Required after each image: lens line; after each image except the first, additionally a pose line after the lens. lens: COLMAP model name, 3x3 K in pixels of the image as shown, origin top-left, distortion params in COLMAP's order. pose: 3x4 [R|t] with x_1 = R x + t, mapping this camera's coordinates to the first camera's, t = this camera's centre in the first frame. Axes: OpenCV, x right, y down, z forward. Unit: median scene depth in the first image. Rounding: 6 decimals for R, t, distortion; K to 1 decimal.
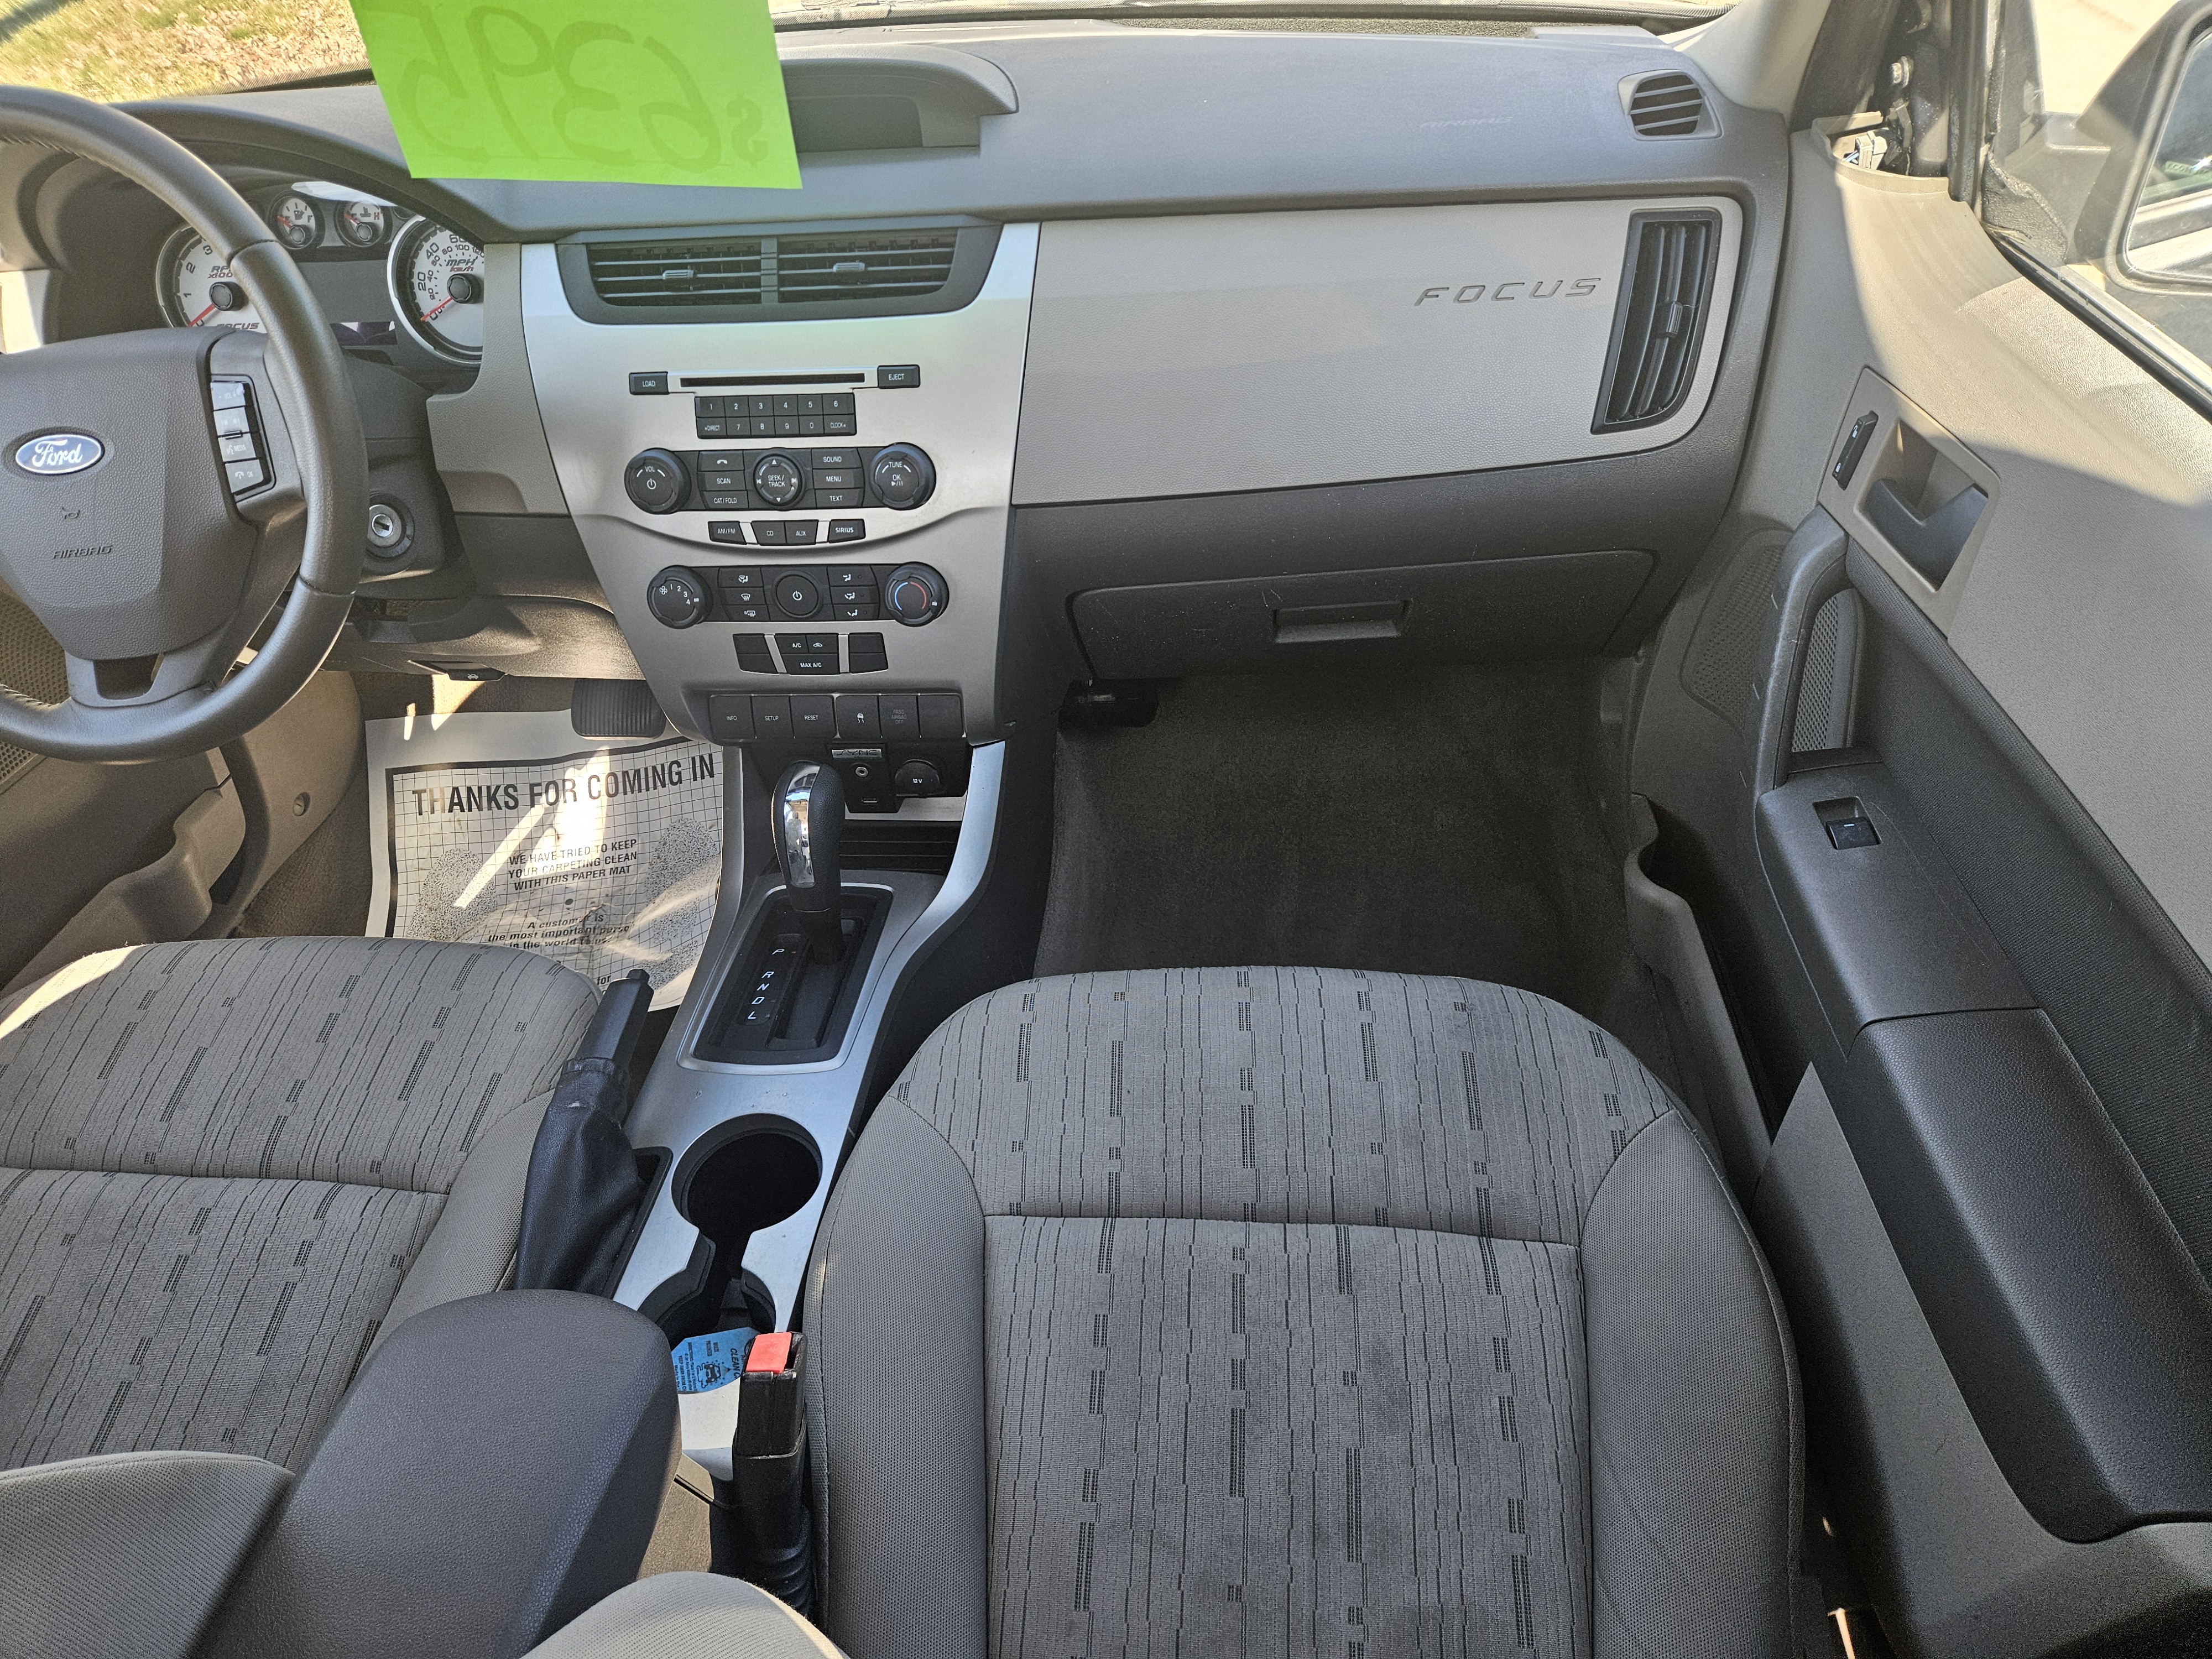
lens RADIAL K [[1489.4, 0, 1105.7], [0, 1489.4, 867.8], [0, 0, 1]] dist [0.073920, -0.054877]
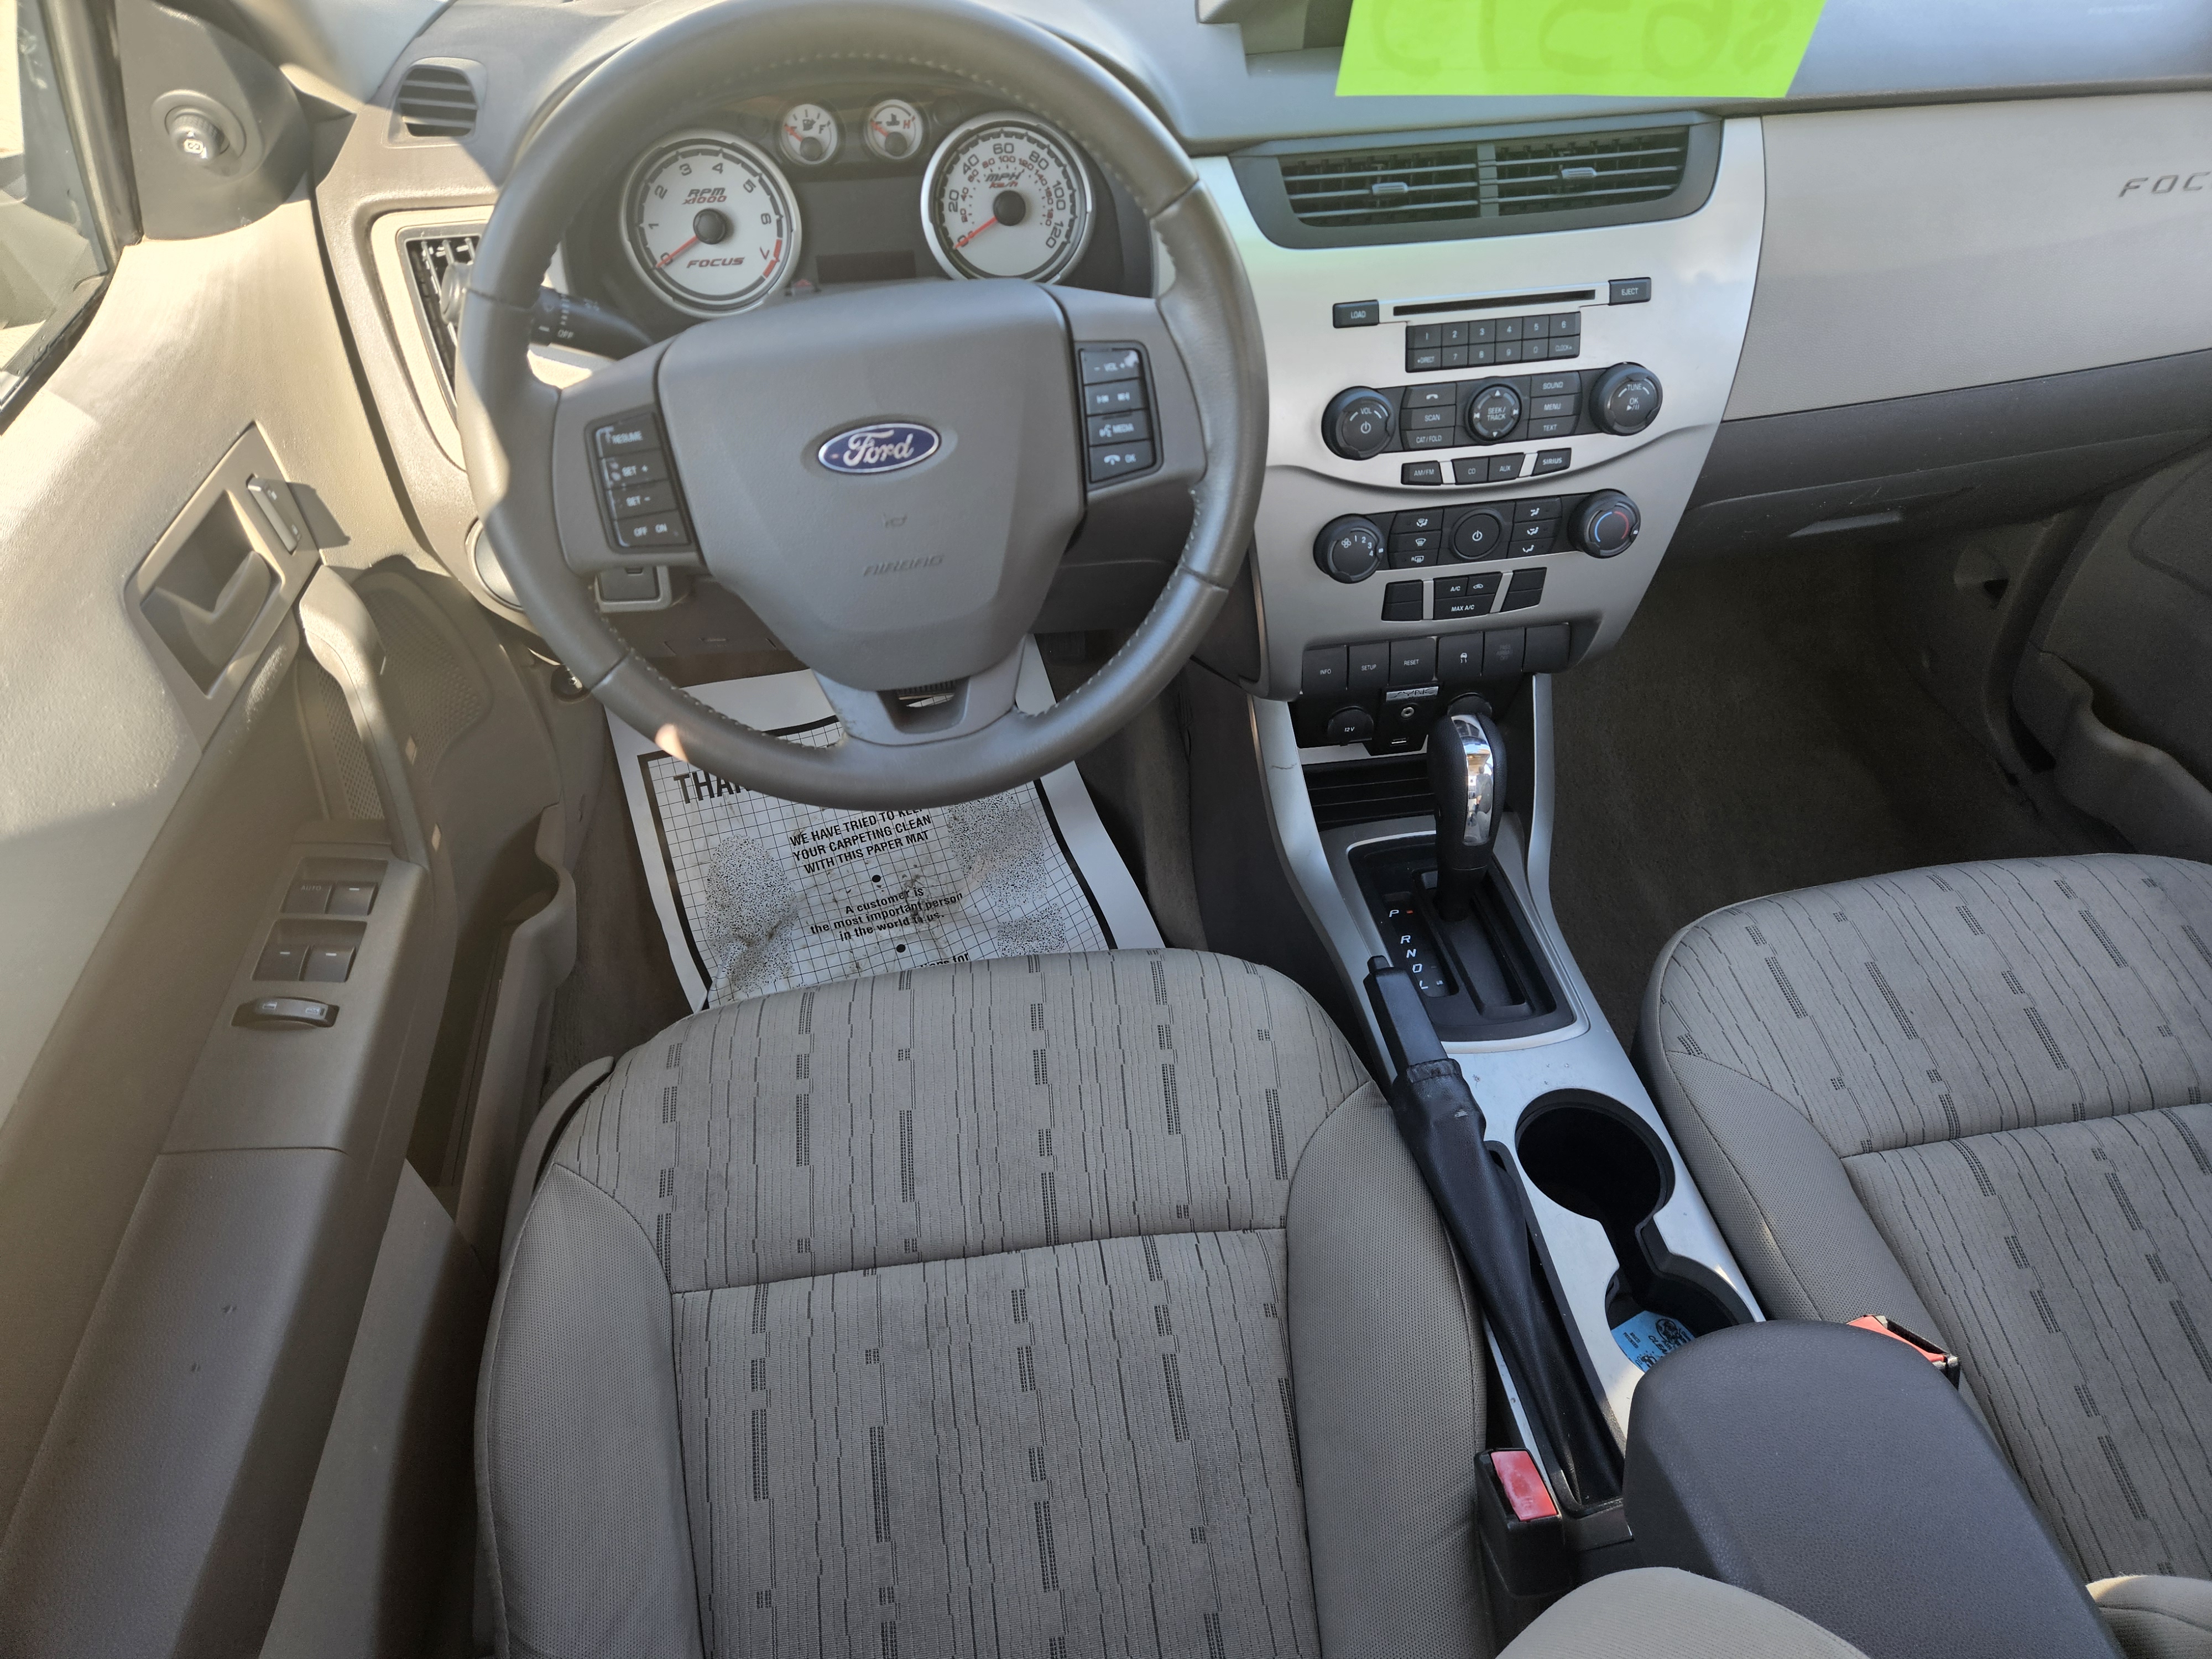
lens RADIAL K [[1472.7, 0, 1106.0], [0, 1472.7, 829.5], [0, 0, 1]] dist [0.095604, -0.108785]
pose [[0.966177, -0.123116, 0.226592, -0.687891], [0.107581, 0.990995, 0.079724, -0.103608], [-0.234367, -0.052651, 0.970721, 0.156337]]
